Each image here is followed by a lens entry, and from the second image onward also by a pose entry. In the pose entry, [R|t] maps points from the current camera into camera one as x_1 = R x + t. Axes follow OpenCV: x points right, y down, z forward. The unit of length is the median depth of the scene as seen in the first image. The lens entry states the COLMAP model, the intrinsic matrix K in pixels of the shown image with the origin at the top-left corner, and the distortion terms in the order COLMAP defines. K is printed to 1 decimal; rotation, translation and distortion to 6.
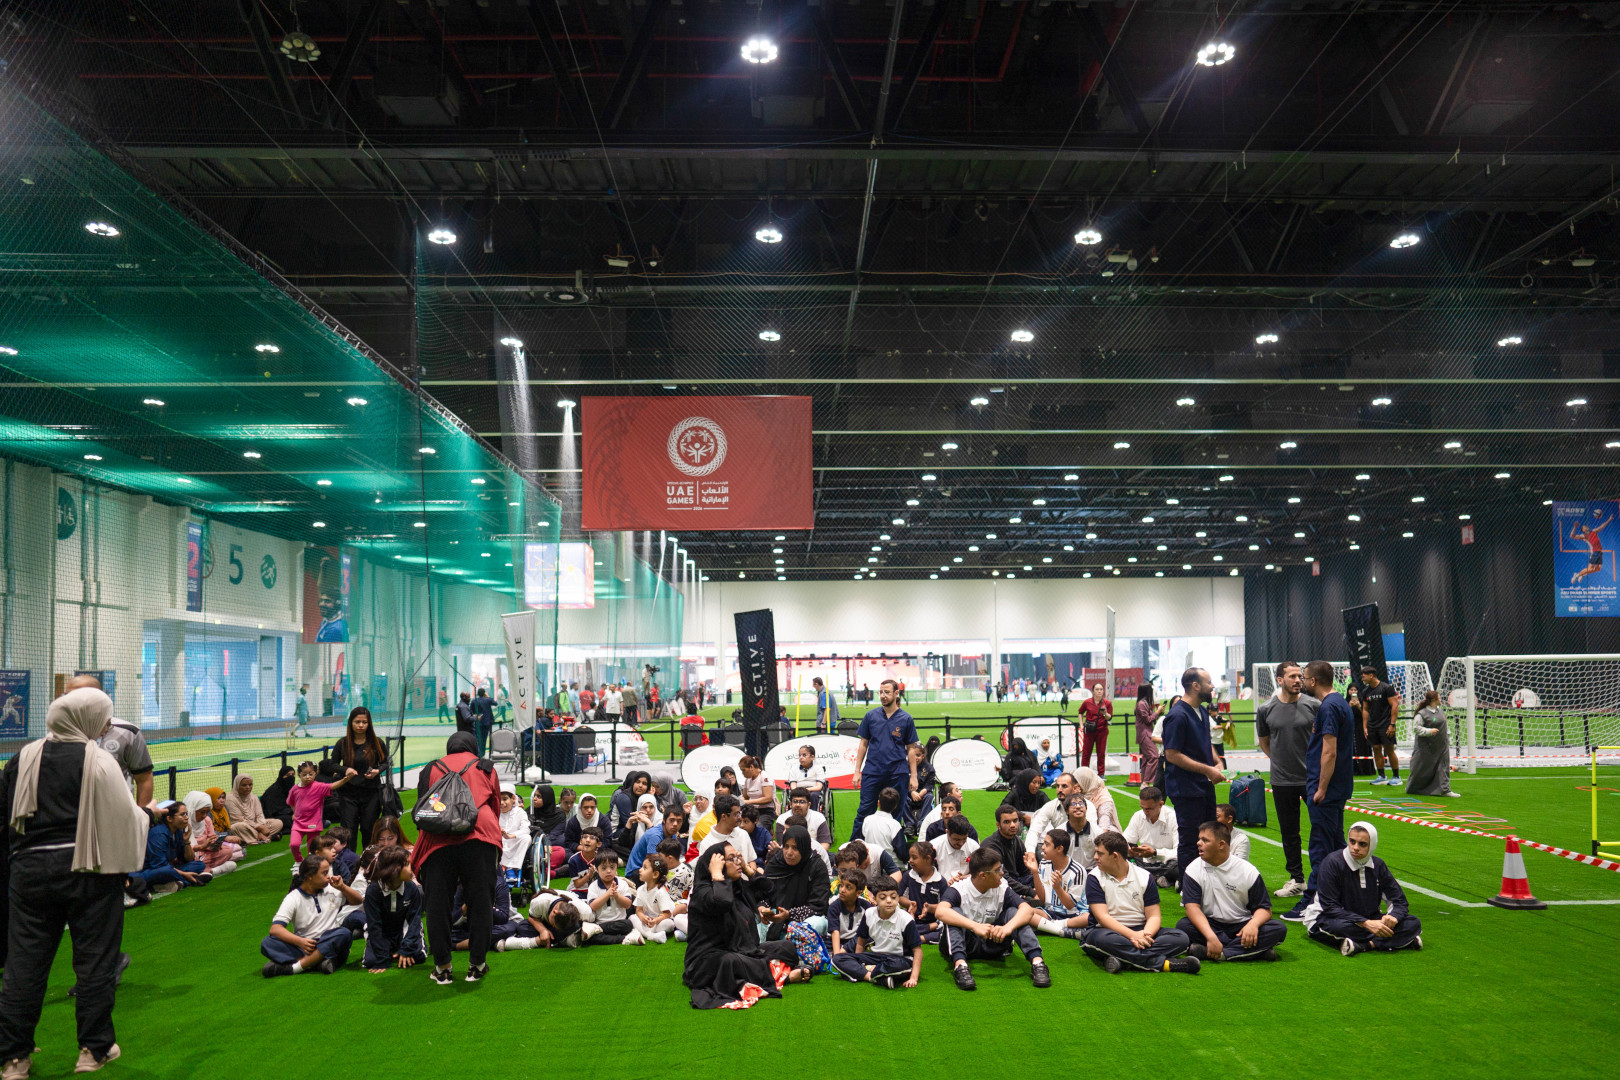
lens RADIAL K [[1144.9, 0, 810.0], [0, 1144.9, 540.0], [0, 0, 1]] dist [-0.001928, -0.001576]
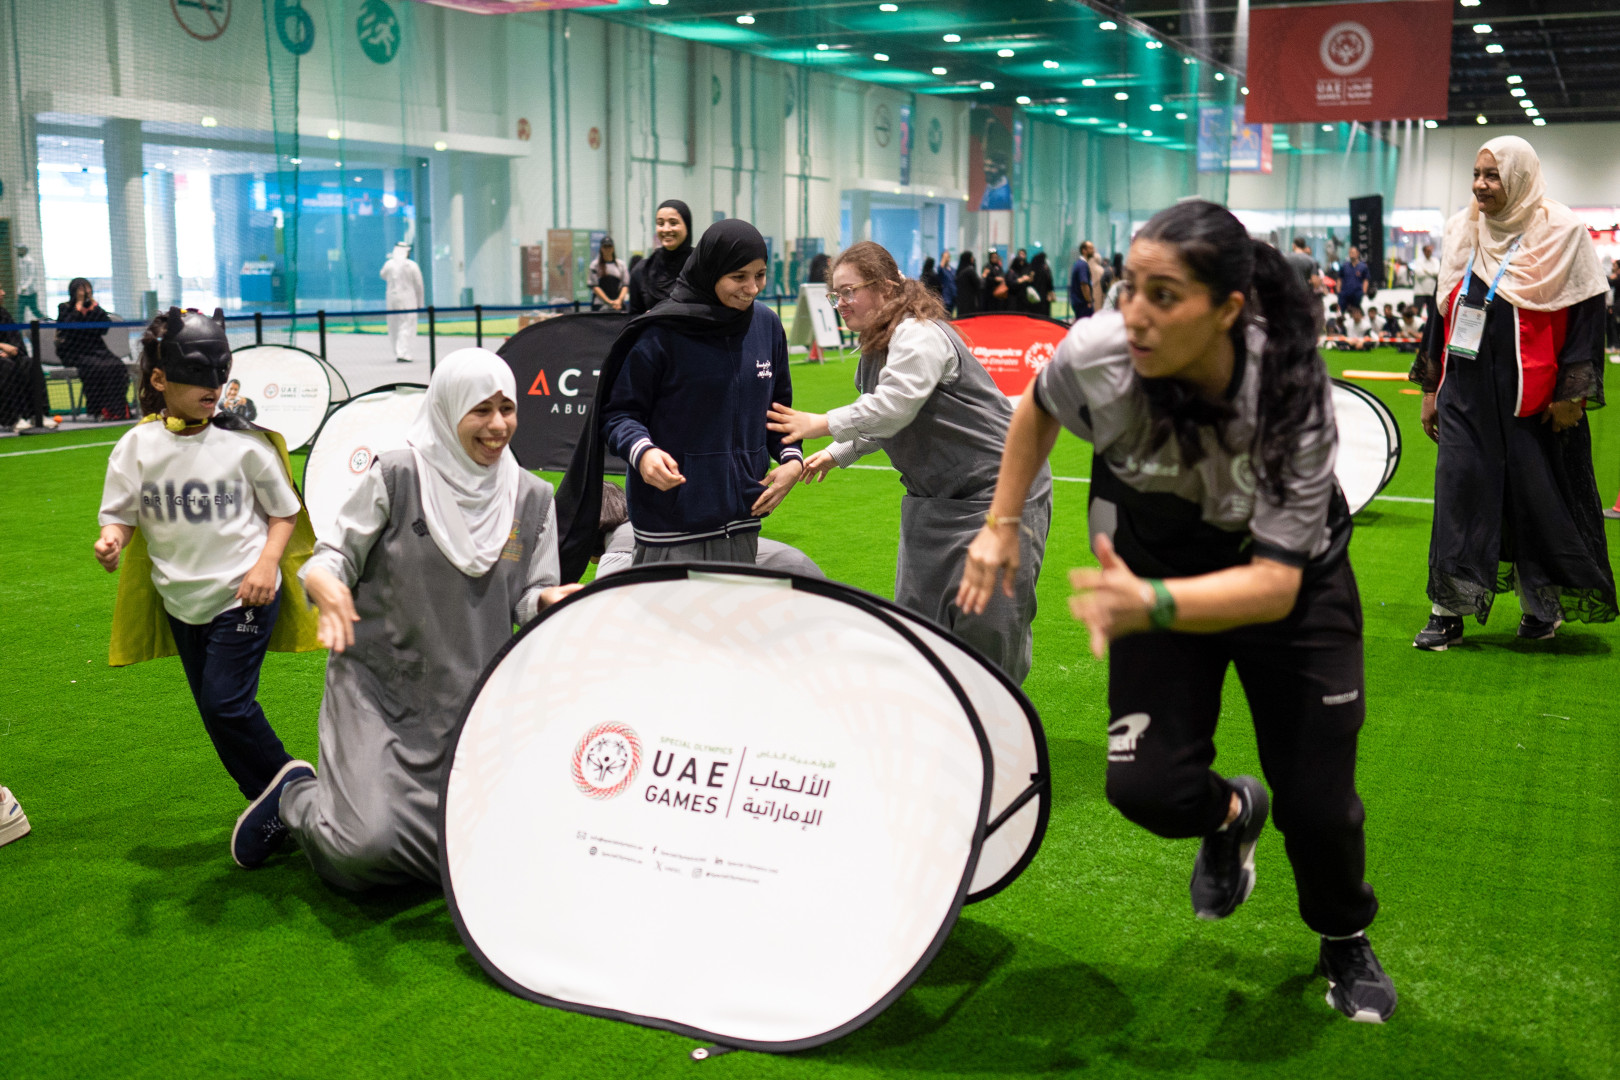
lens RADIAL K [[1676.3, 0, 810.0], [0, 1676.3, 540.0], [0, 0, 1]] dist [-0.001565, -0.009058]
pose [[0.892778, 0.086835, -0.442048, 0.098252], [0.042404, 0.960693, 0.274356, -0.042171], [0.448496, -0.263684, 0.854004, -0.388922]]
